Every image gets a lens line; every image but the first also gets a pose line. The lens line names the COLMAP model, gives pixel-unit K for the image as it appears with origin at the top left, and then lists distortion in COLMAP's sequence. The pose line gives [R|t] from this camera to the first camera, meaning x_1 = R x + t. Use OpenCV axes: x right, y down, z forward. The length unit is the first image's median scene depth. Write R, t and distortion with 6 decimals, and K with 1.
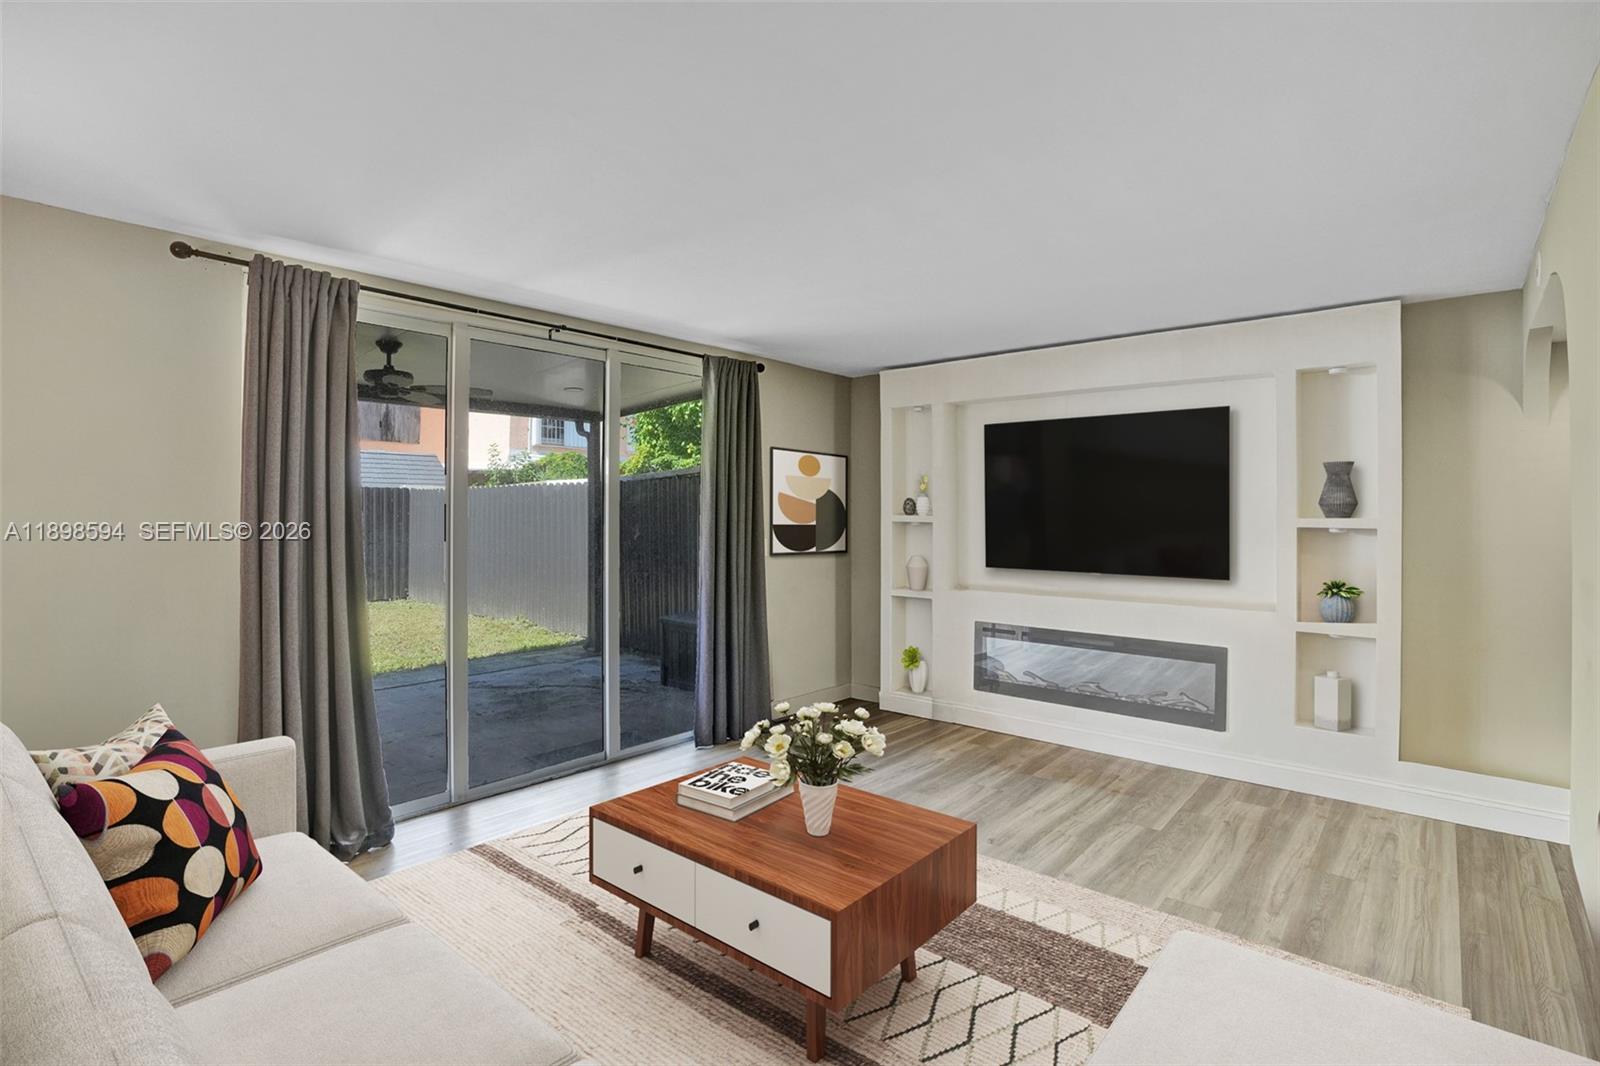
lens RADIAL K [[748.5, 0, 801.2], [0, 748.5, 507.5], [0, 0, 1]] dist [0.001082, 0.000107]
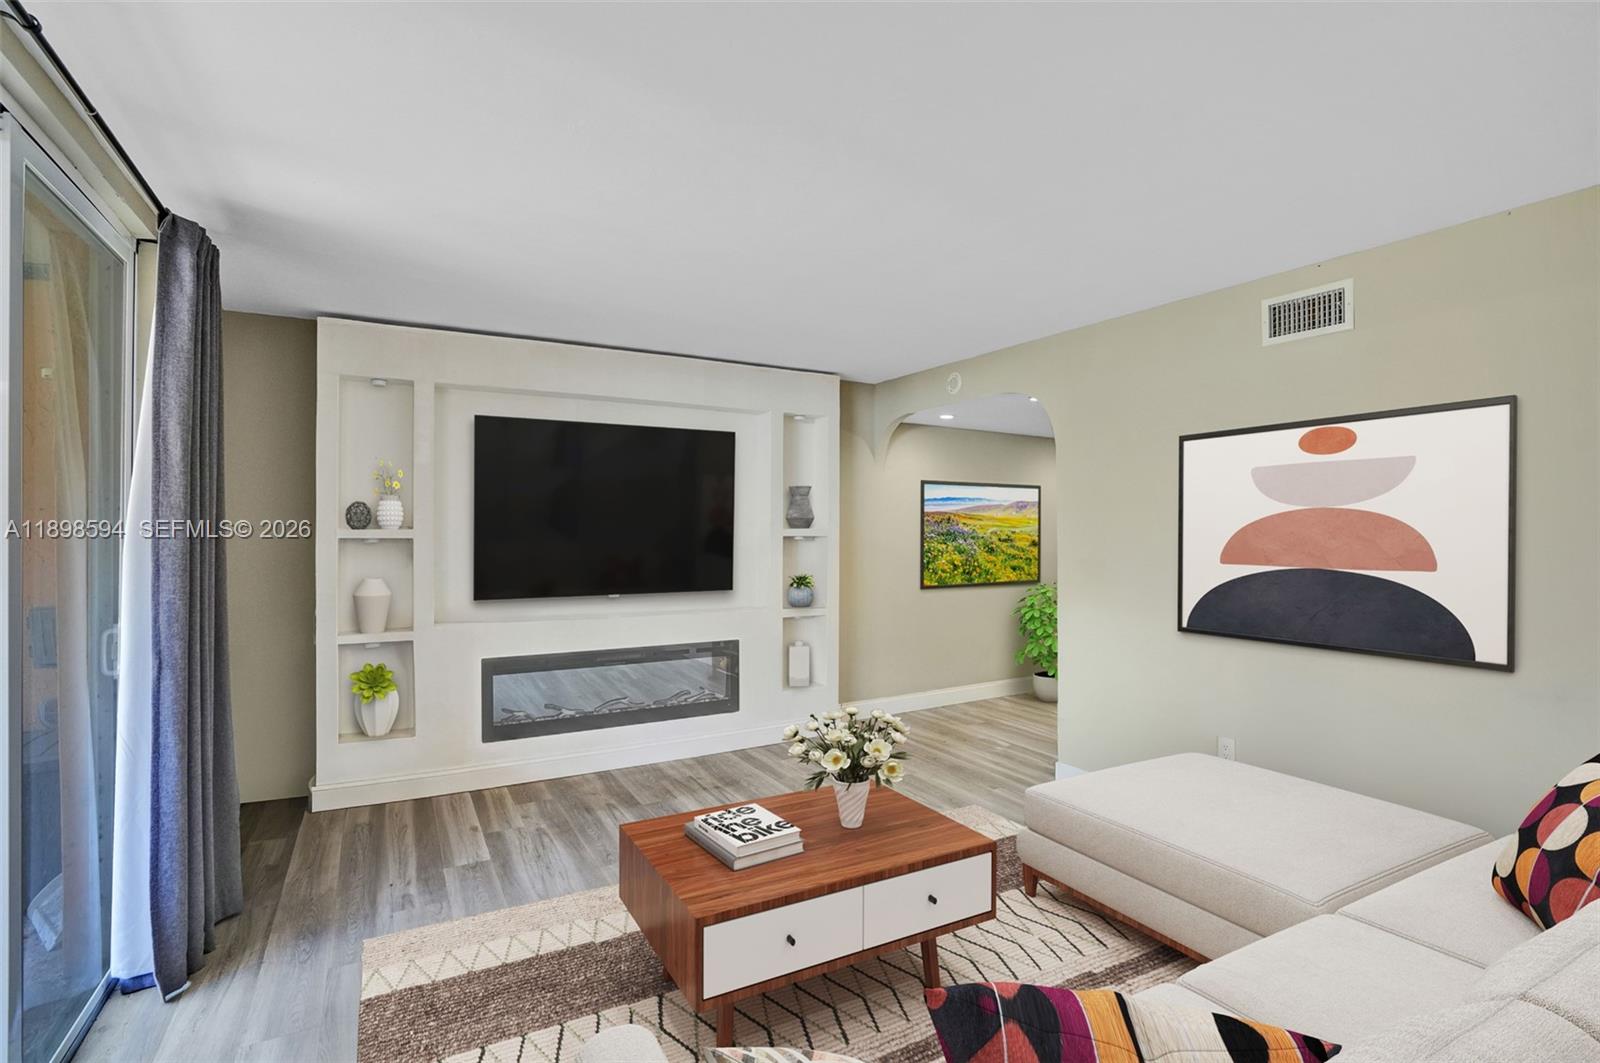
lens RADIAL K [[759.9, 0, 800.0], [0, 759.9, 531.5], [0, 0, 1]] dist [-0.036206, 0.000046]
pose [[0.347555, -0.005547, 0.937643, -0.488679], [-0.004442, 0.999962, 0.007562, 0.007360], [-0.937649, -0.006793, 0.347517, 0.469754]]
